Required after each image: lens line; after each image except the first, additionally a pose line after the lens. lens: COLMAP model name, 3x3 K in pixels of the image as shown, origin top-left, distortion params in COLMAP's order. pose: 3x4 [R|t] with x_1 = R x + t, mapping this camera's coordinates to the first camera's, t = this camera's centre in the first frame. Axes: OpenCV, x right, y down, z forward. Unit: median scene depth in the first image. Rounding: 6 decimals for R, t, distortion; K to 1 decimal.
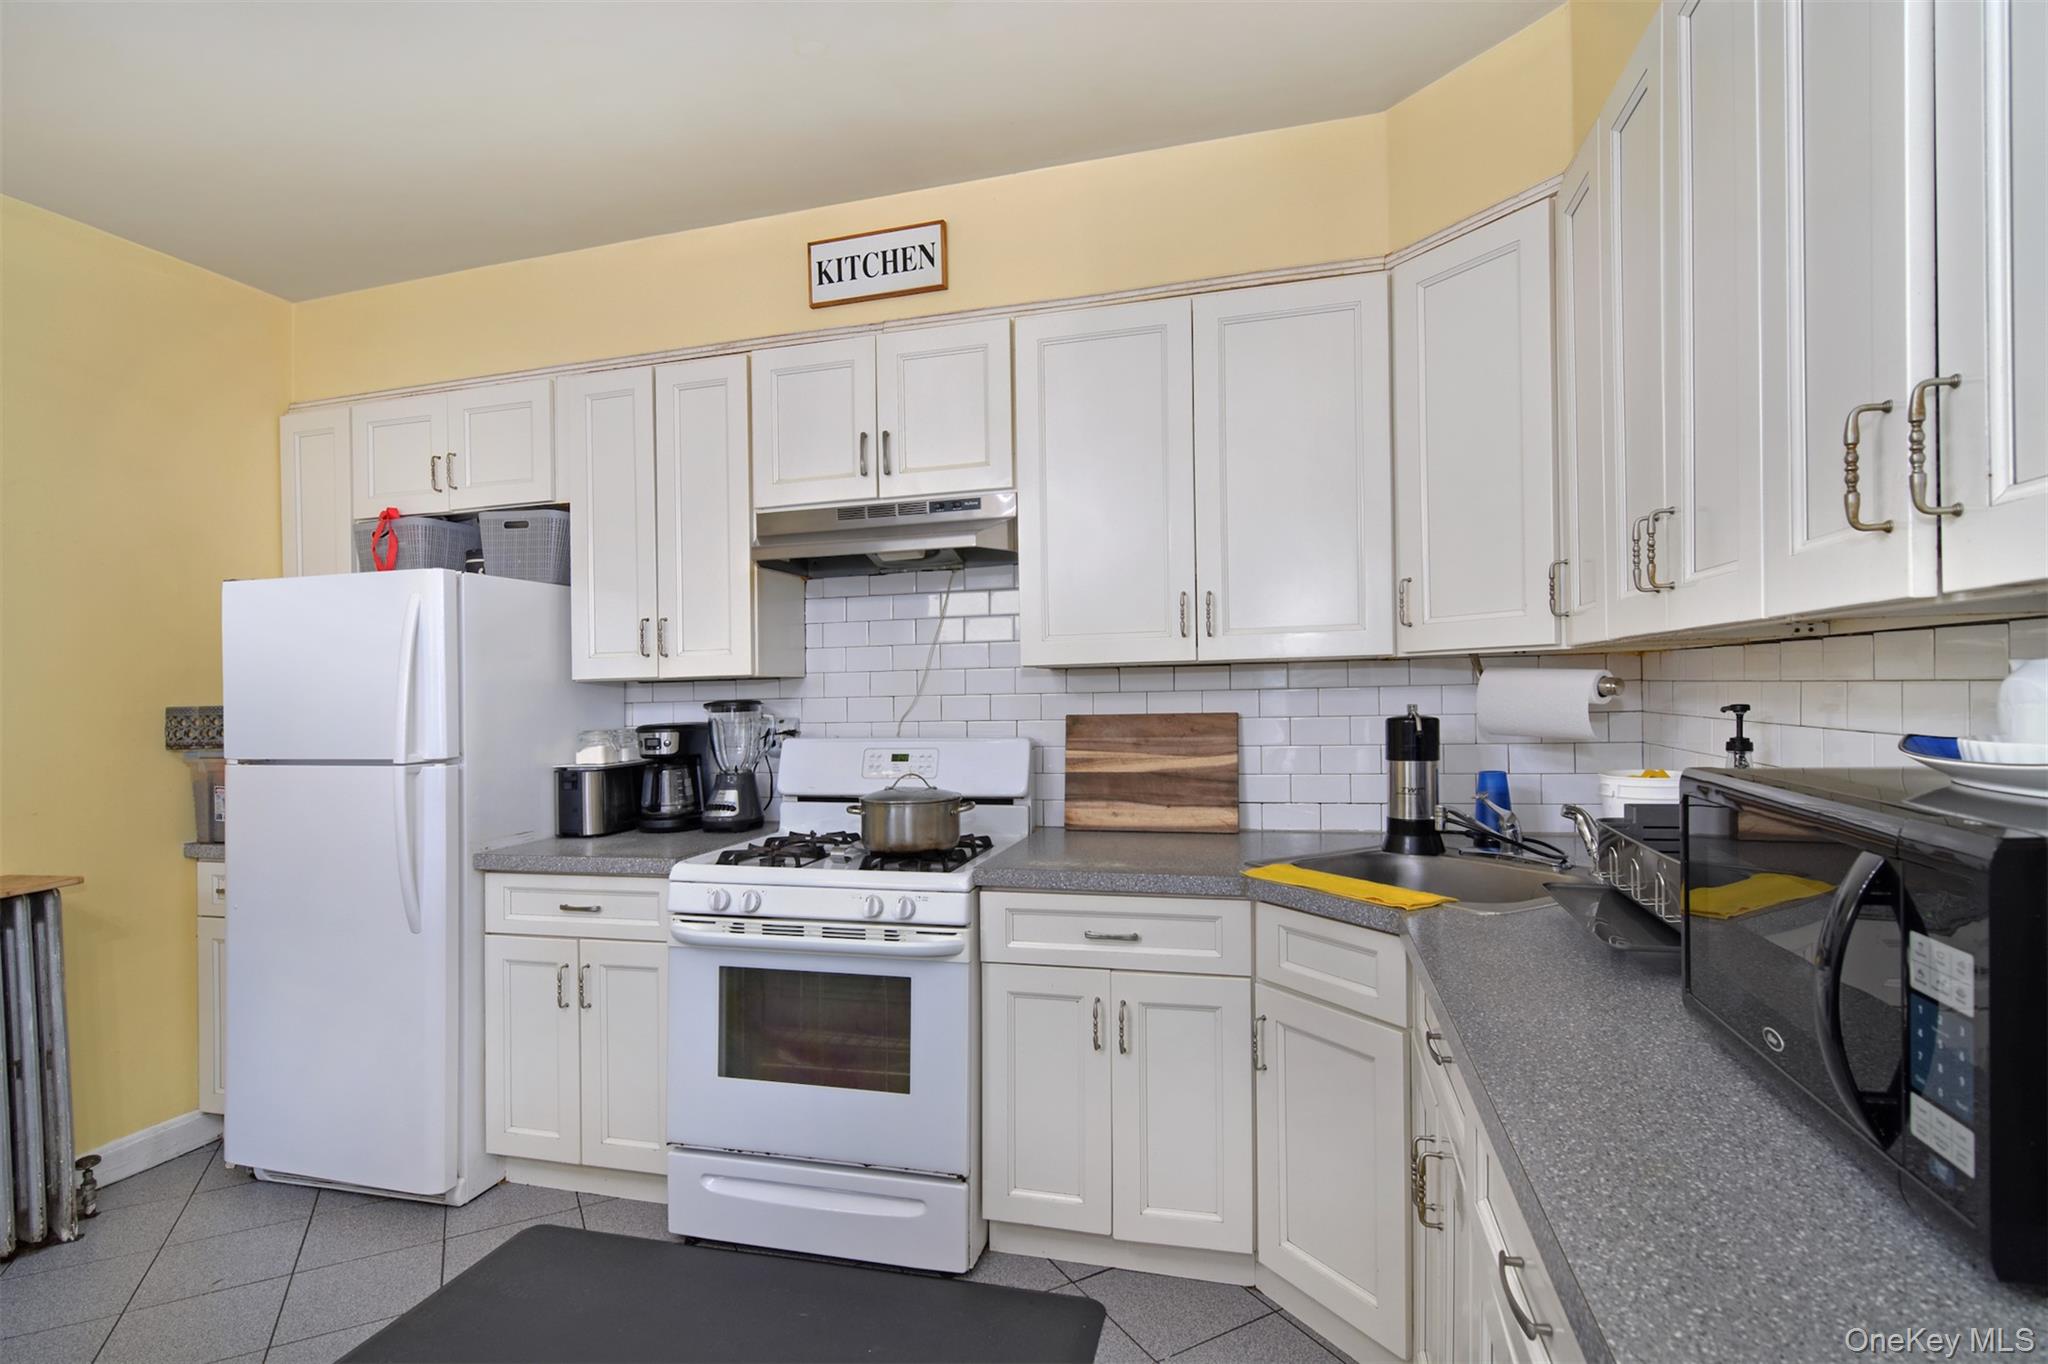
lens RADIAL K [[988.8, 0, 1021.1], [0, 988.8, 703.7], [0, 0, 1]] dist [-0.001965, -0.000100]
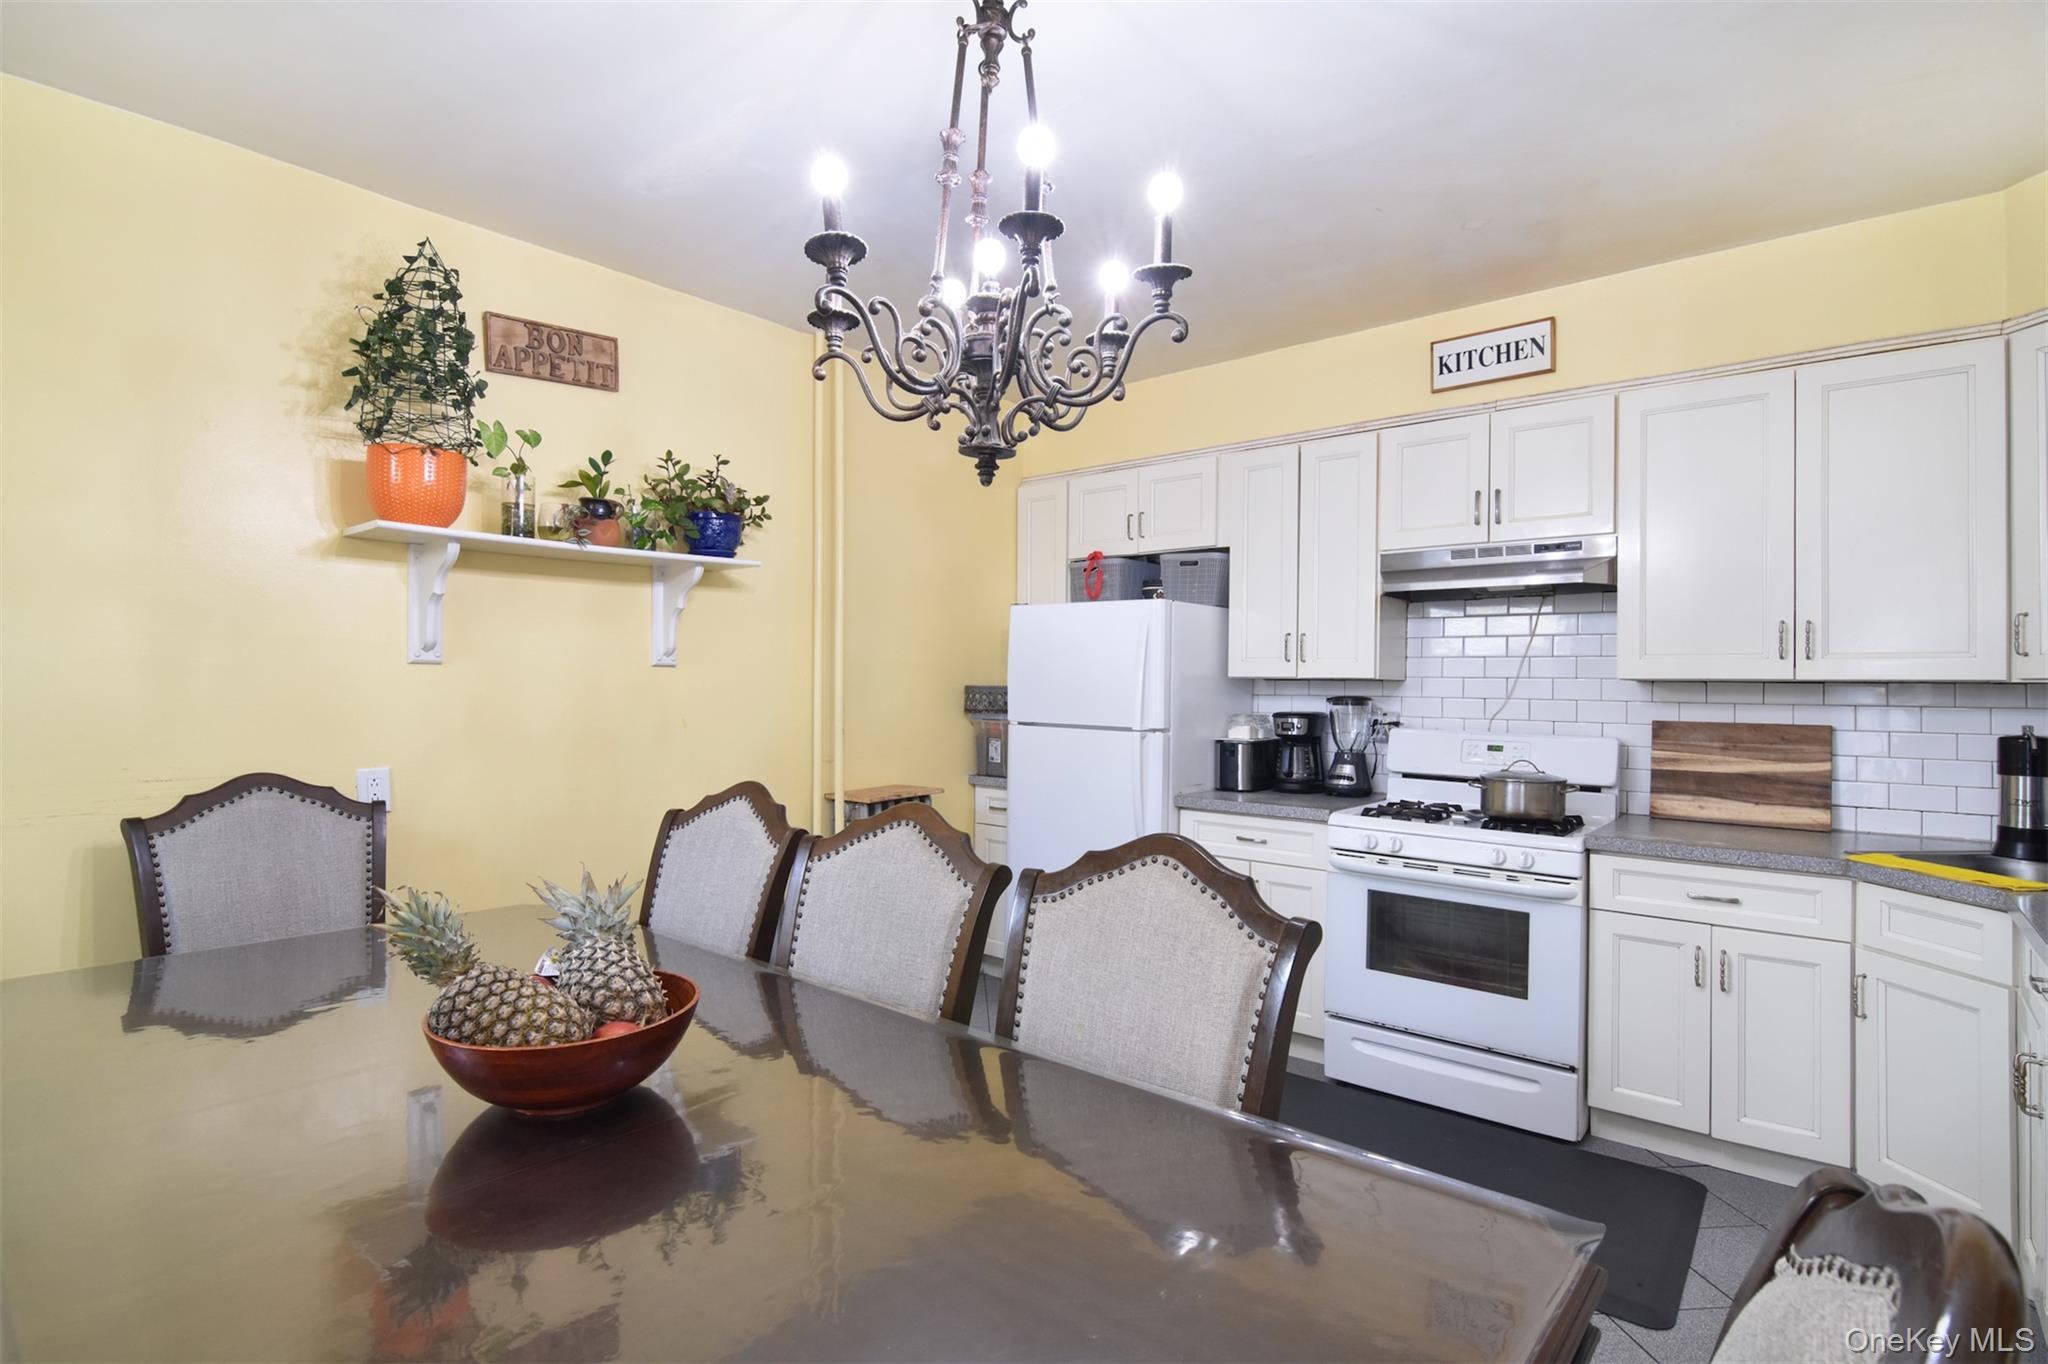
lens RADIAL K [[1022.0, 0, 1024.0], [0, 1022.0, 682.0], [0, 0, 1]] dist [0.024356, -0.026067]
pose [[0.919787, 0.036143, -0.390749, -0.171571], [-0.043949, 0.998973, -0.011049, 0.012111], [0.389949, 0.027336, 0.920431, -0.437696]]
